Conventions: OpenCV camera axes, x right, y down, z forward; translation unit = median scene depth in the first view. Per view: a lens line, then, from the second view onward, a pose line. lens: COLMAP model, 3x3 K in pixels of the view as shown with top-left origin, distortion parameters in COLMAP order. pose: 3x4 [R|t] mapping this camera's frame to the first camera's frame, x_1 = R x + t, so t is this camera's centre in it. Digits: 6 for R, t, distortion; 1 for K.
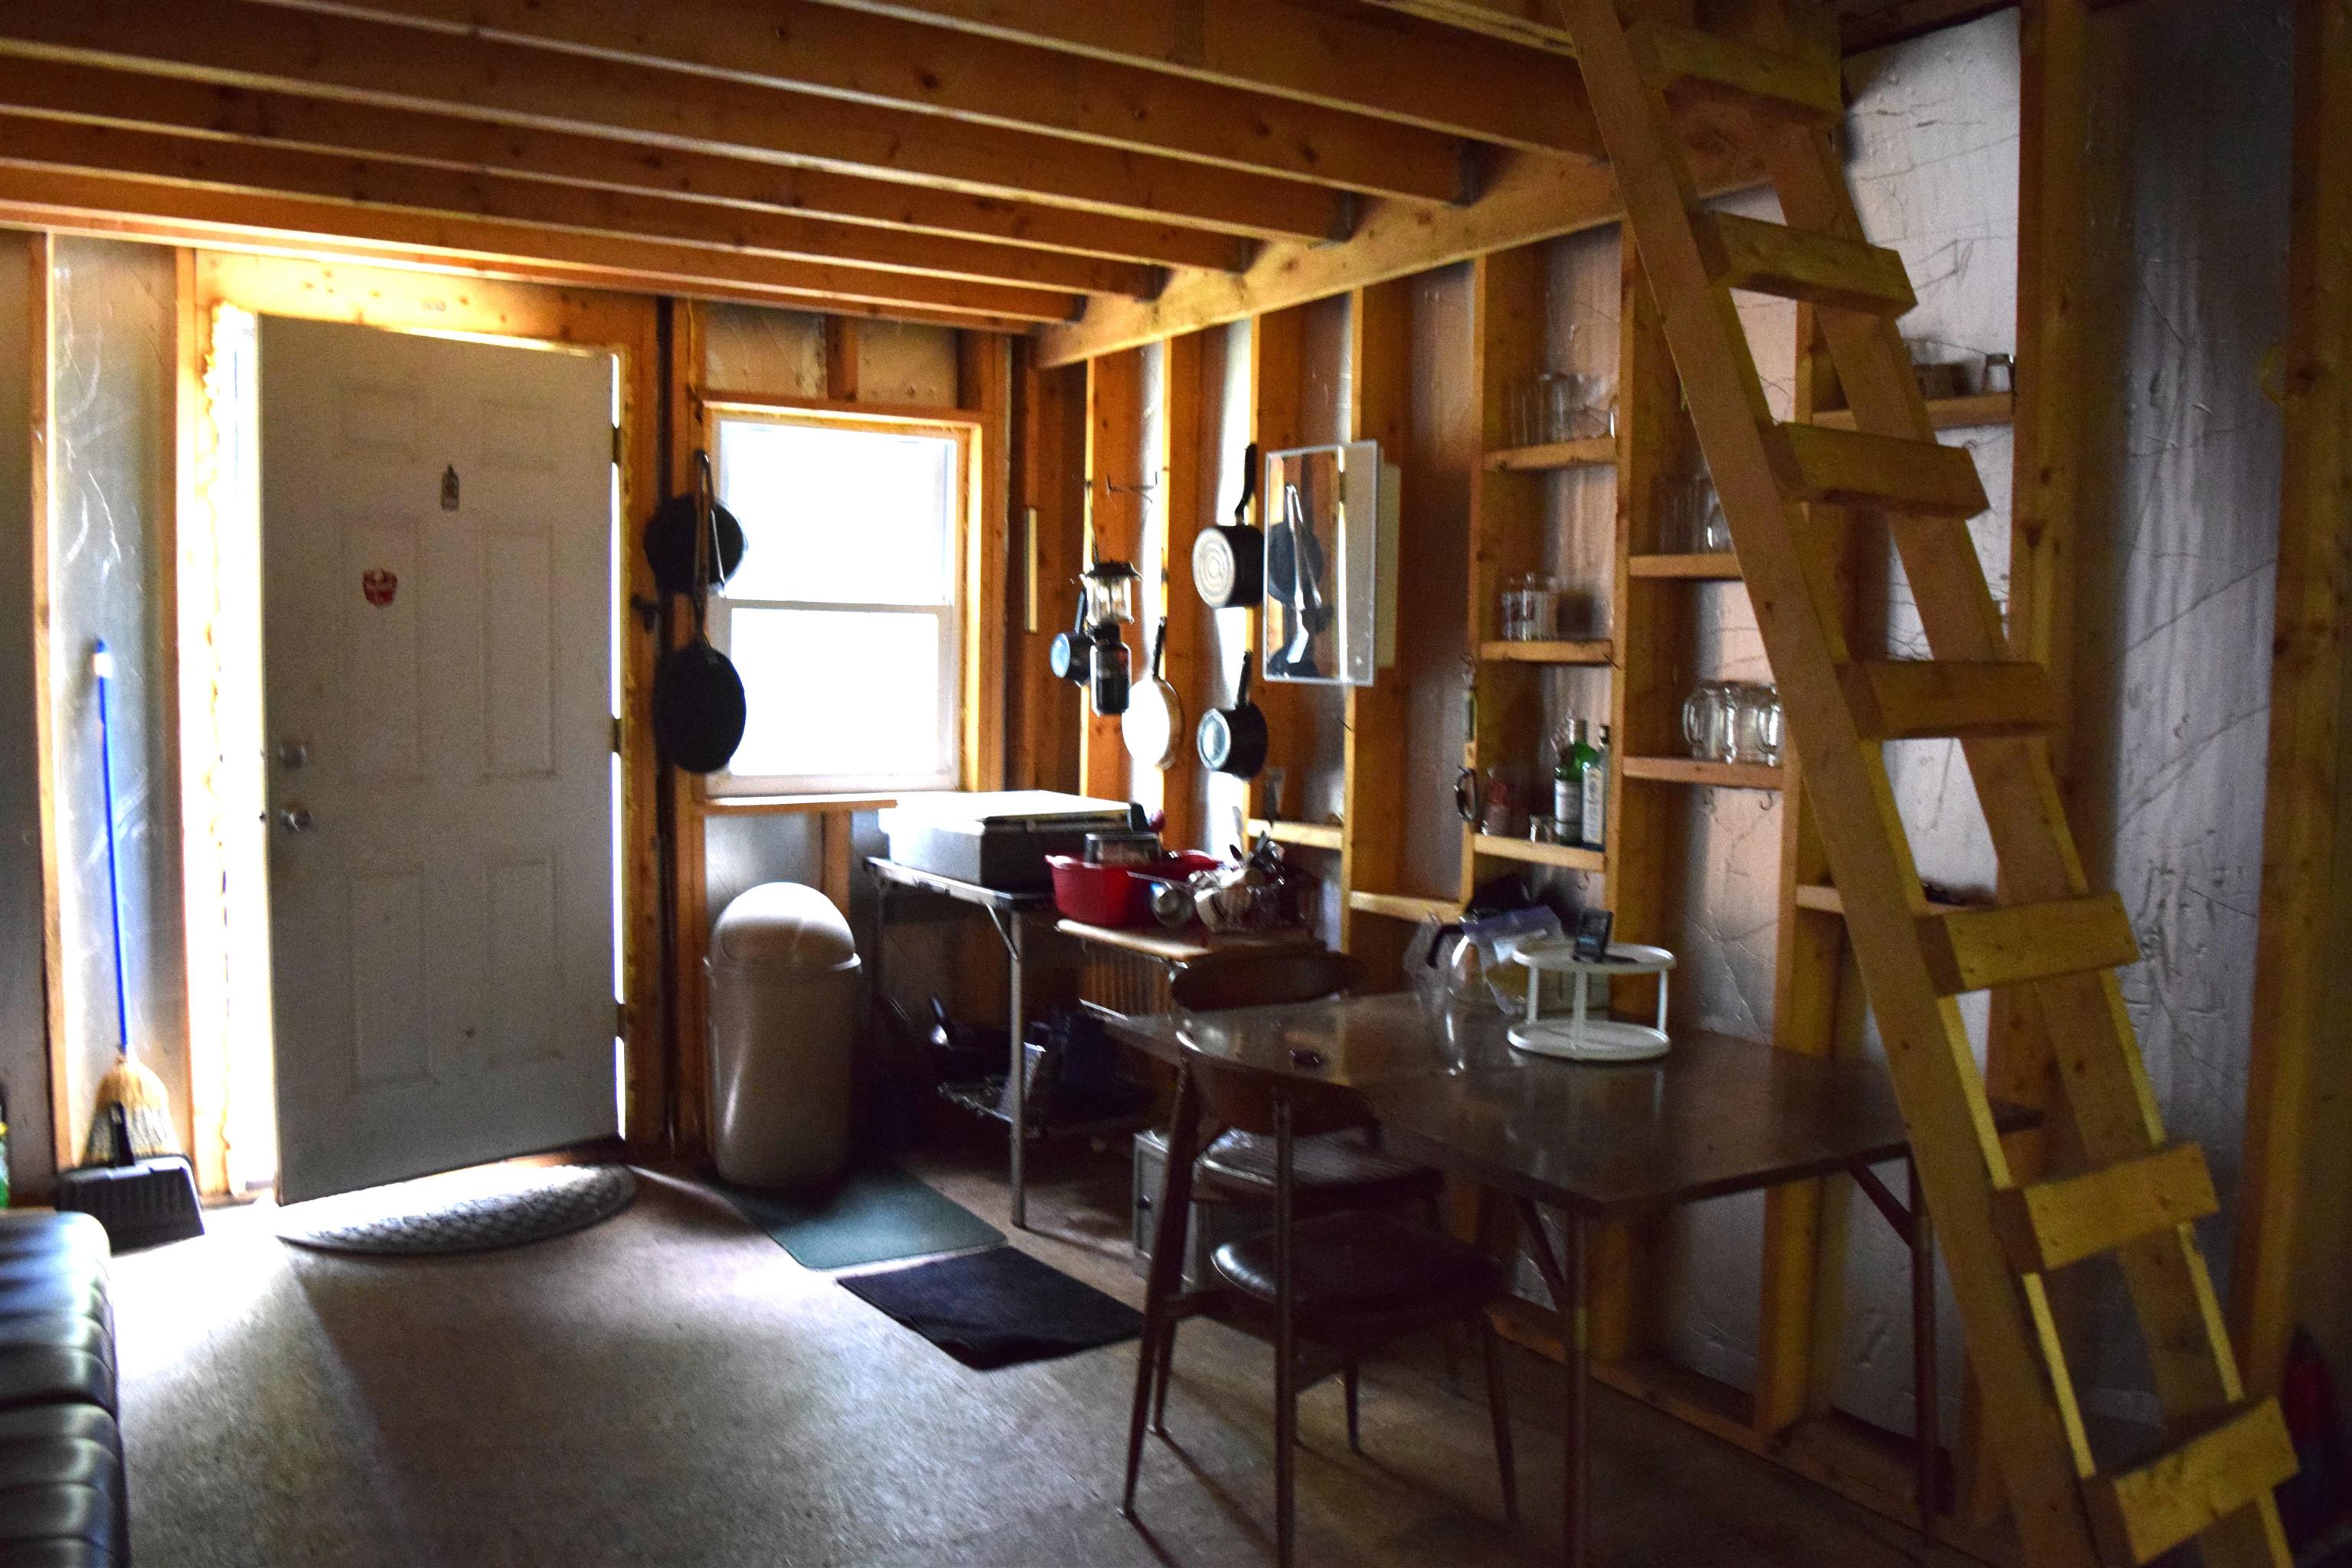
lens RADIAL K [[1866.0, 0, 1159.3], [0, 1866.0, 777.4], [0, 0, 1]] dist [-0.100021, 0.030314]
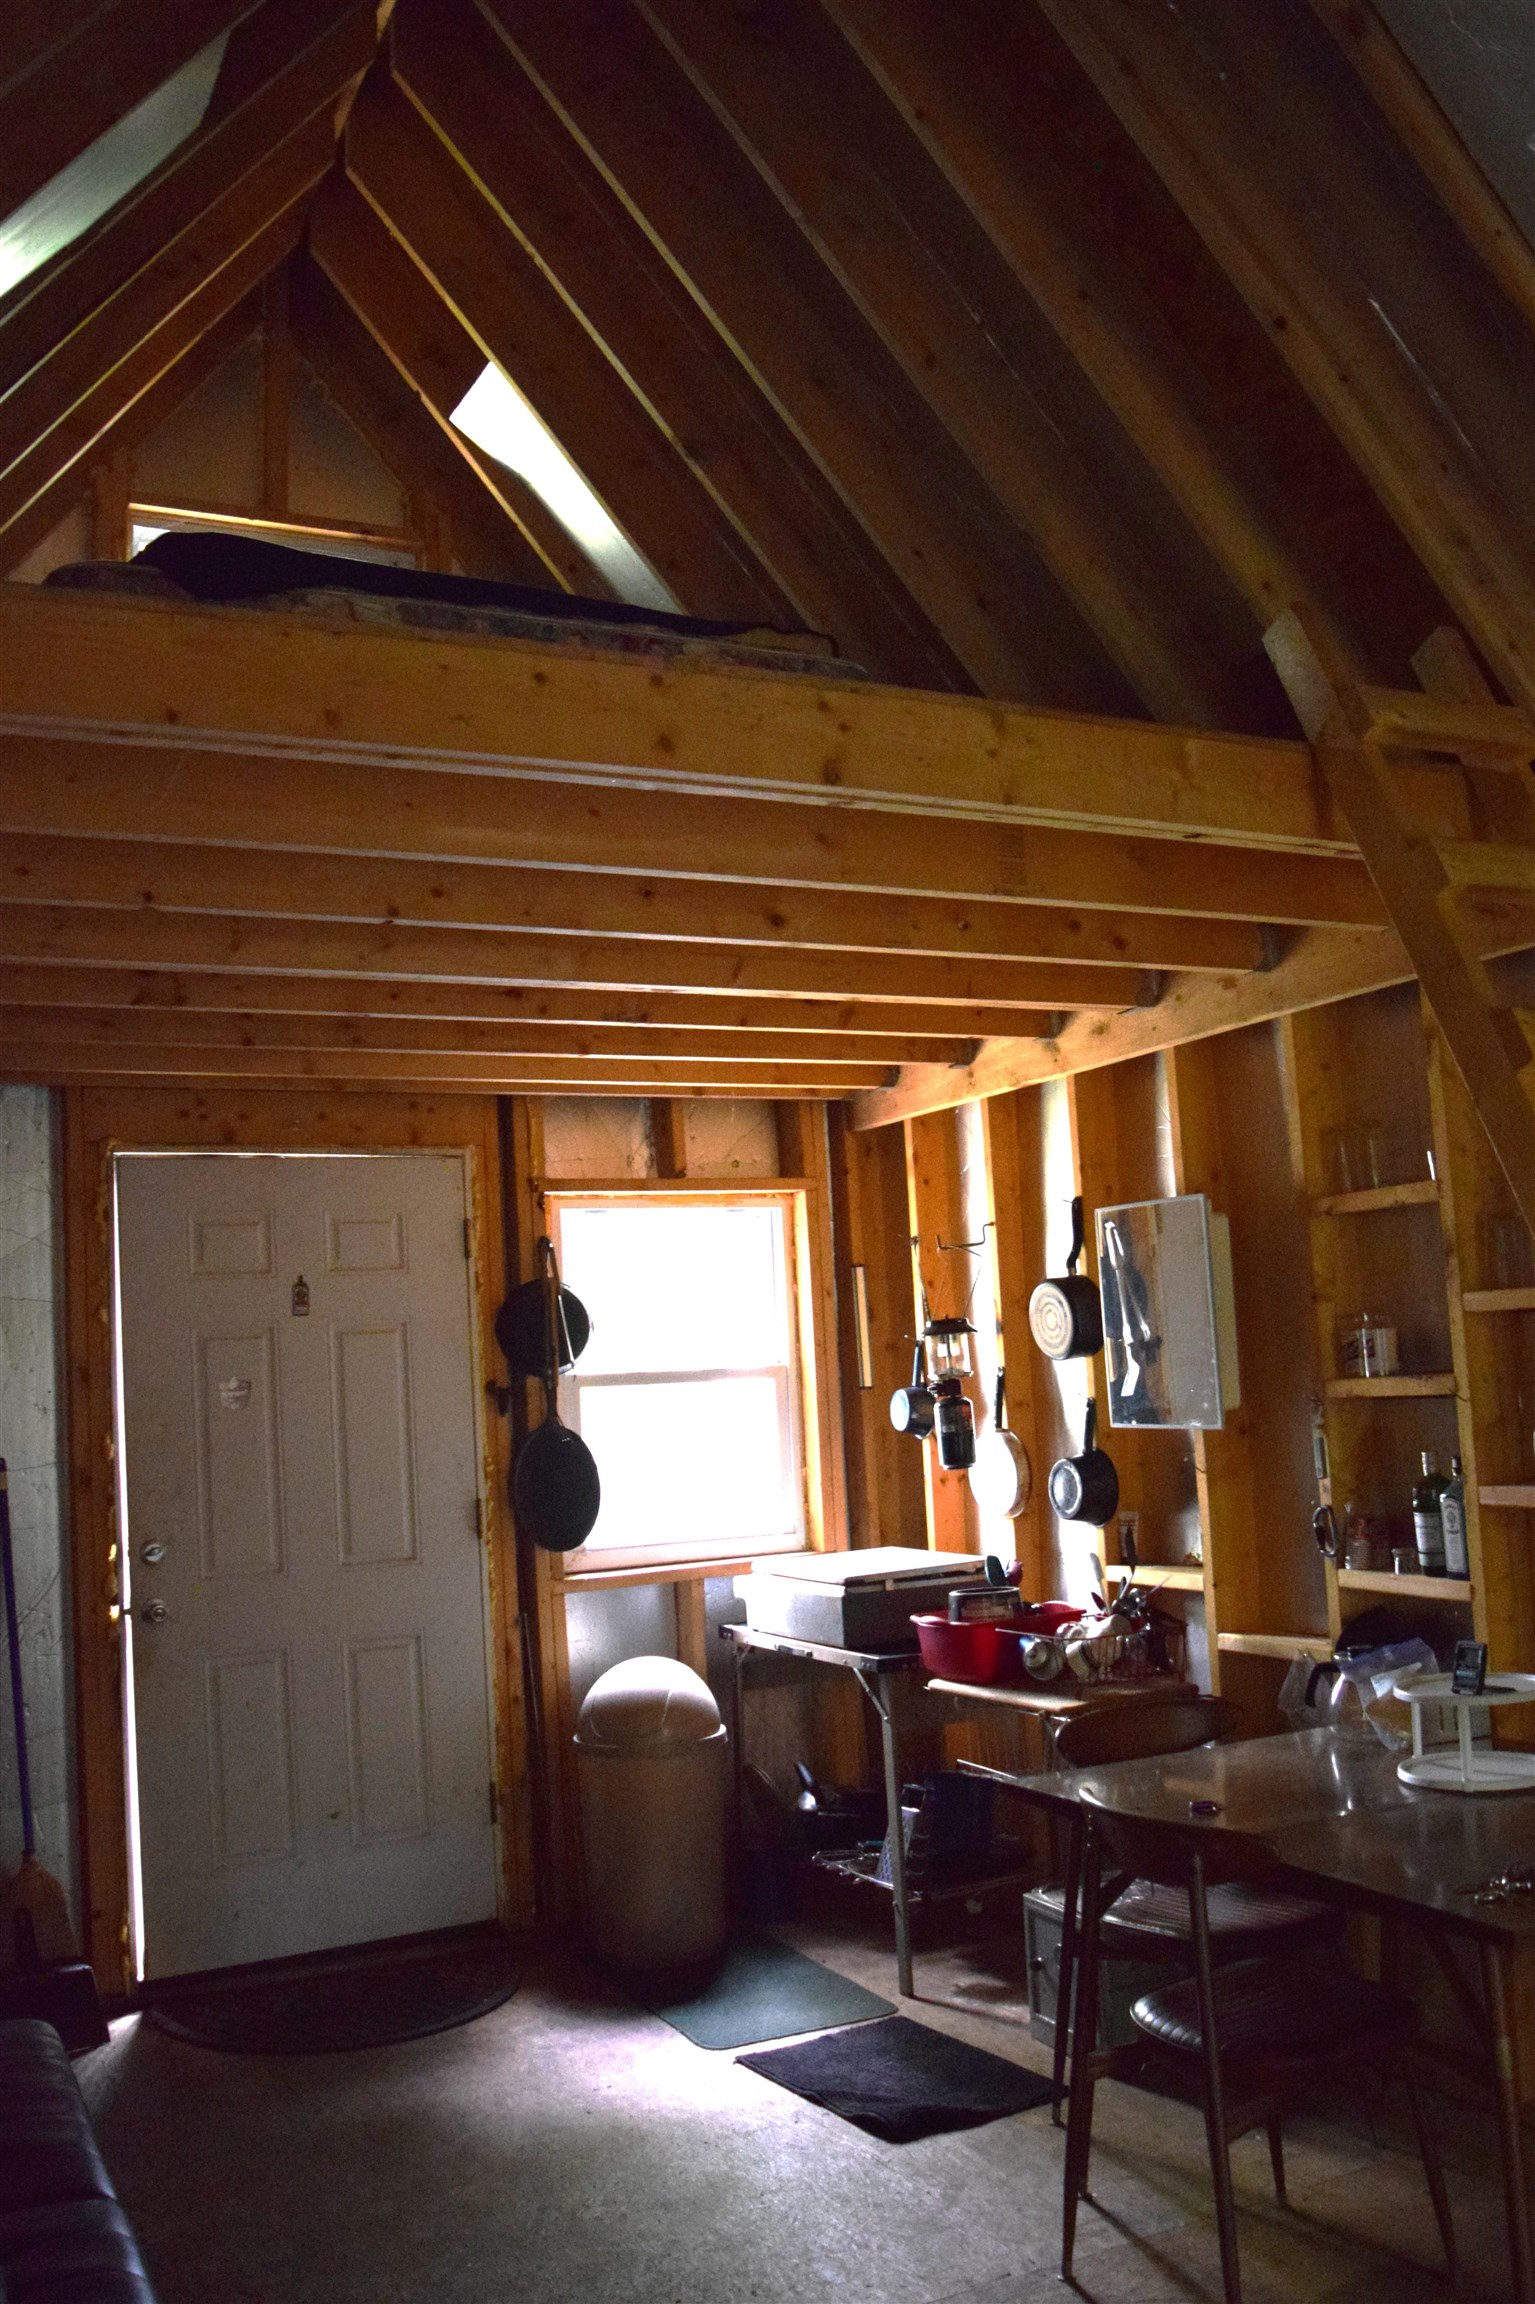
lens RADIAL K [[1954.0, 0, 773.0], [0, 1954.0, 1170.2], [0, 0, 1]] dist [-0.080977, 0.017102]
pose [[0.993249, -0.078768, -0.085164, -0.027479], [0.063040, 0.982772, -0.173737, -0.018139], [0.097382, 0.167196, 0.981103, -0.095707]]
